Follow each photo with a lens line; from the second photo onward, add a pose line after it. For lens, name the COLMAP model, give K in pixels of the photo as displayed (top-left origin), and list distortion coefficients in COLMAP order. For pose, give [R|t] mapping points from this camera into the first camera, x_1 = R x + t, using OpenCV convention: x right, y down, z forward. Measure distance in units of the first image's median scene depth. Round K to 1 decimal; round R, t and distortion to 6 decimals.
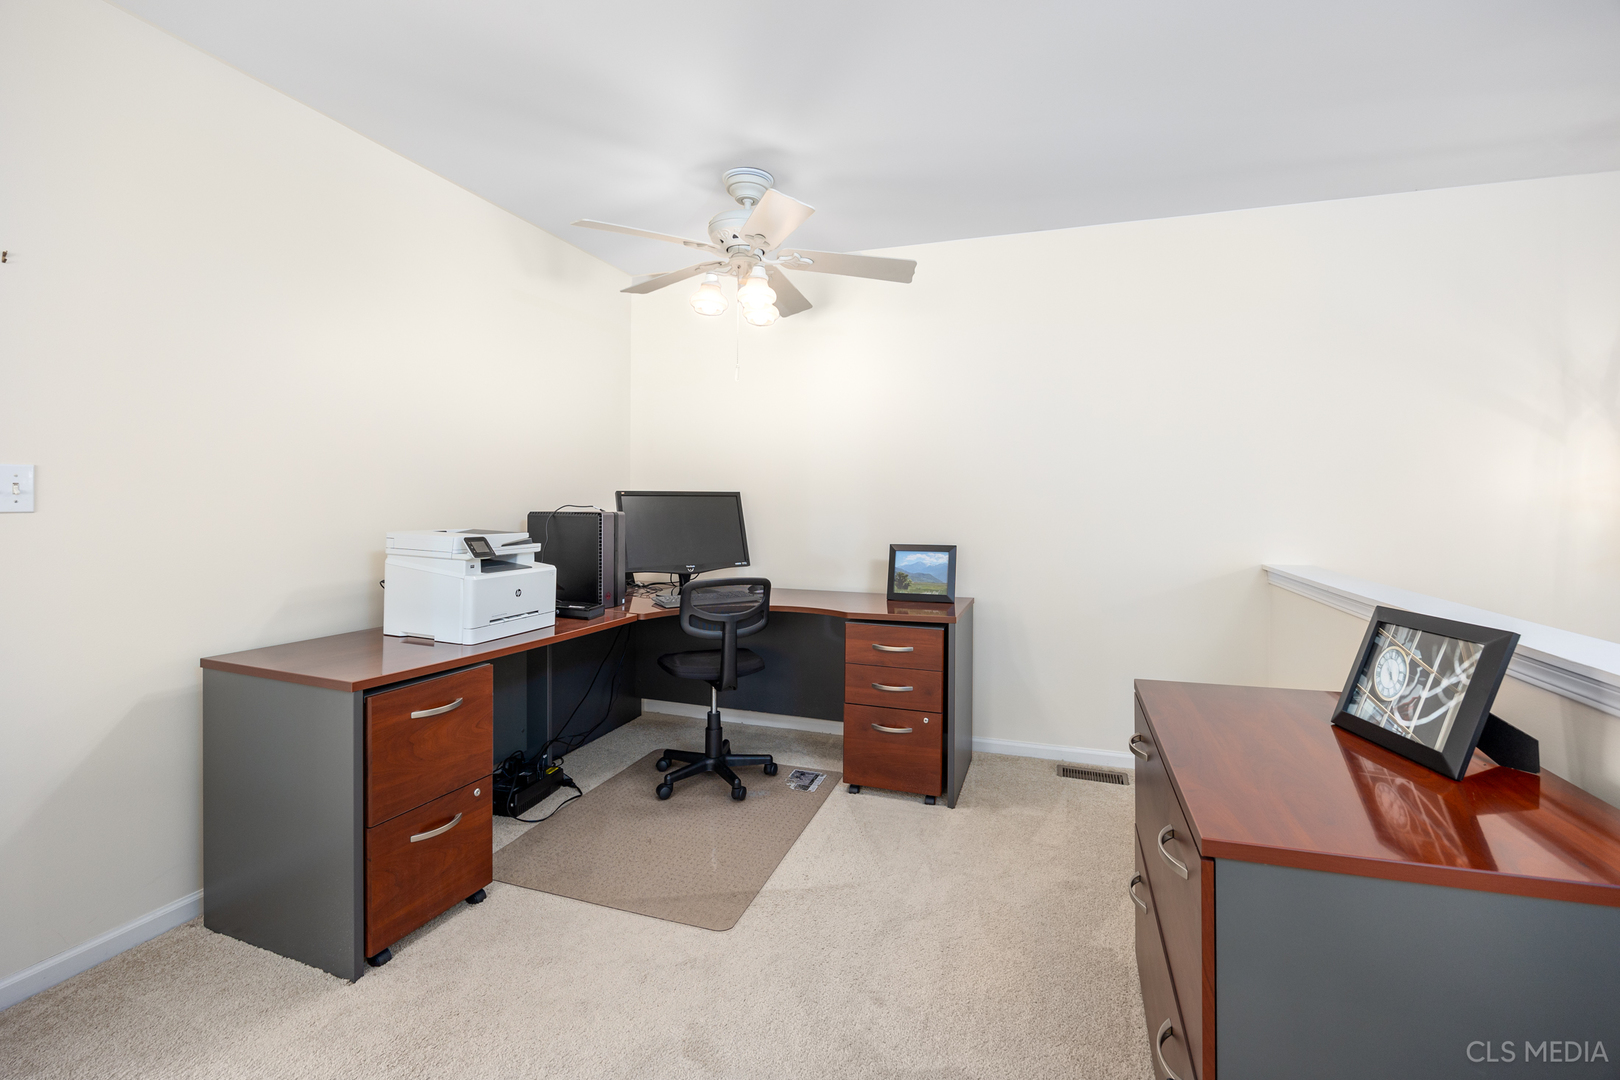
lens RADIAL K [[713.7, 0, 818.8], [0, 713.7, 508.6], [0, 0, 1]] dist [-0.003012, 0.000207]
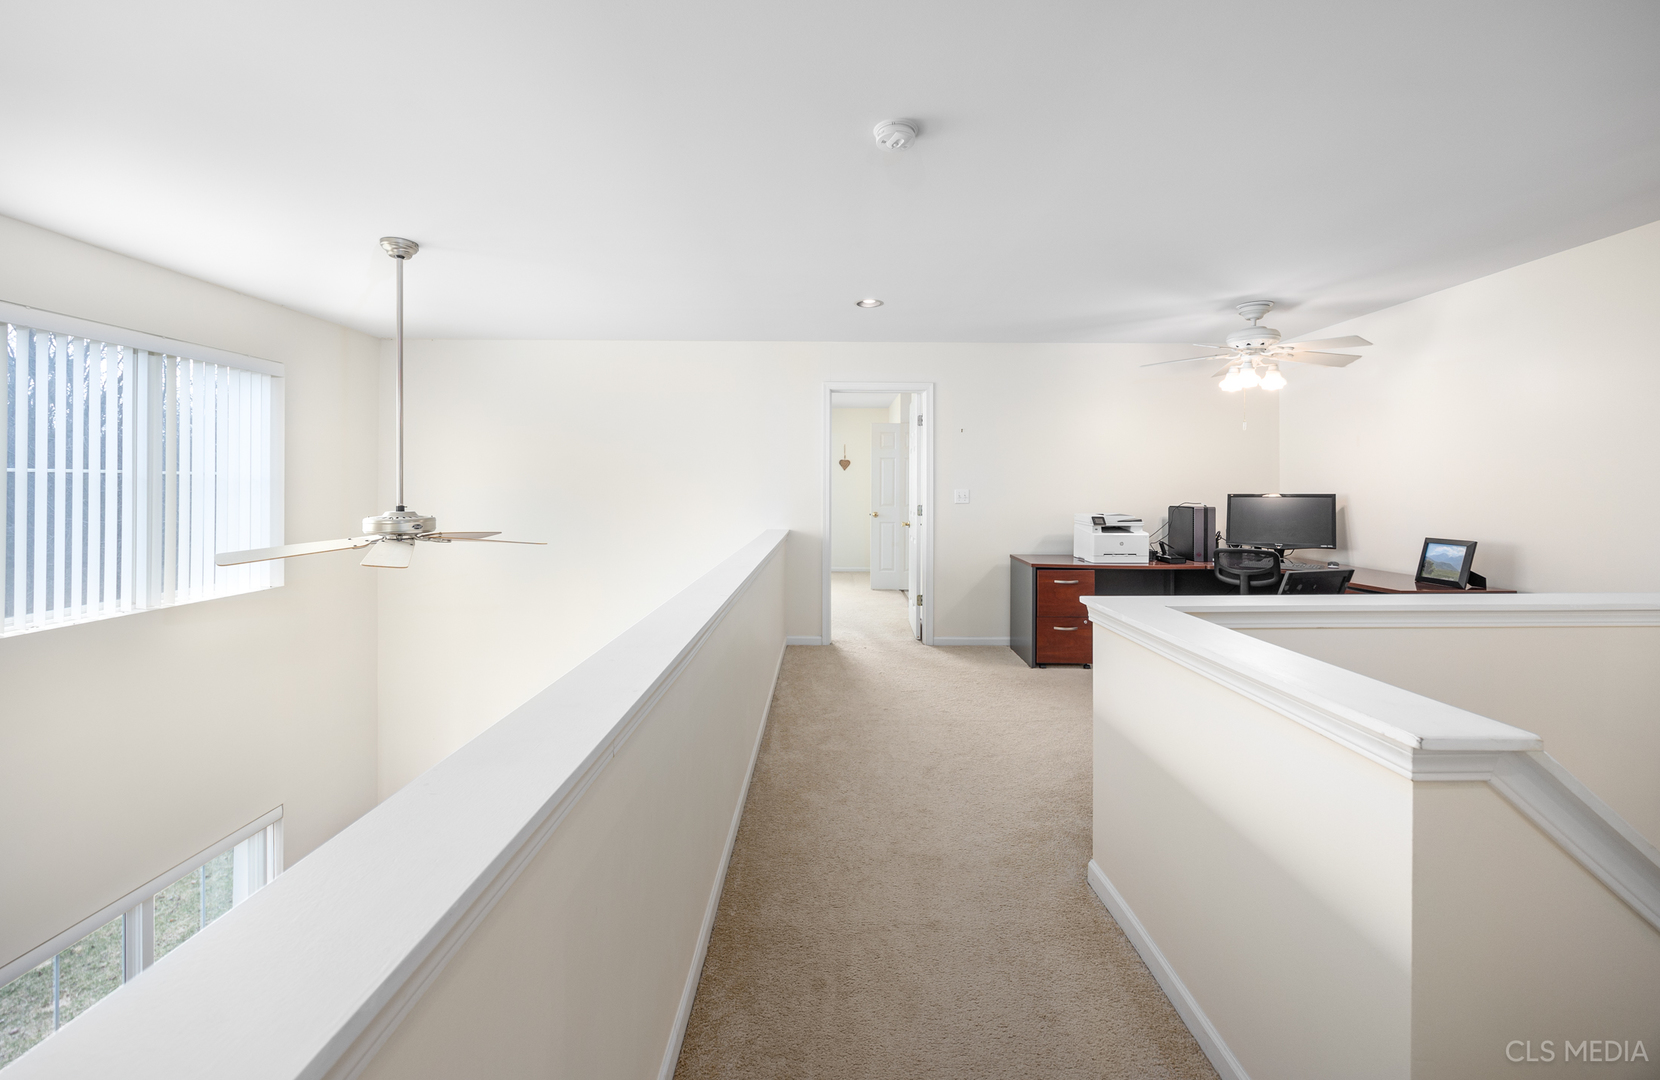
lens RADIAL K [[645.2, 0, 831.6], [0, 645.2, 511.9], [0, 0, 1]] dist [-0.001253, -0.000249]
pose [[0.326191, 0.029294, -0.944850, 1.161415], [-0.005897, 0.999563, 0.028954, -0.028737], [0.945285, -0.003873, 0.326221, -0.467229]]
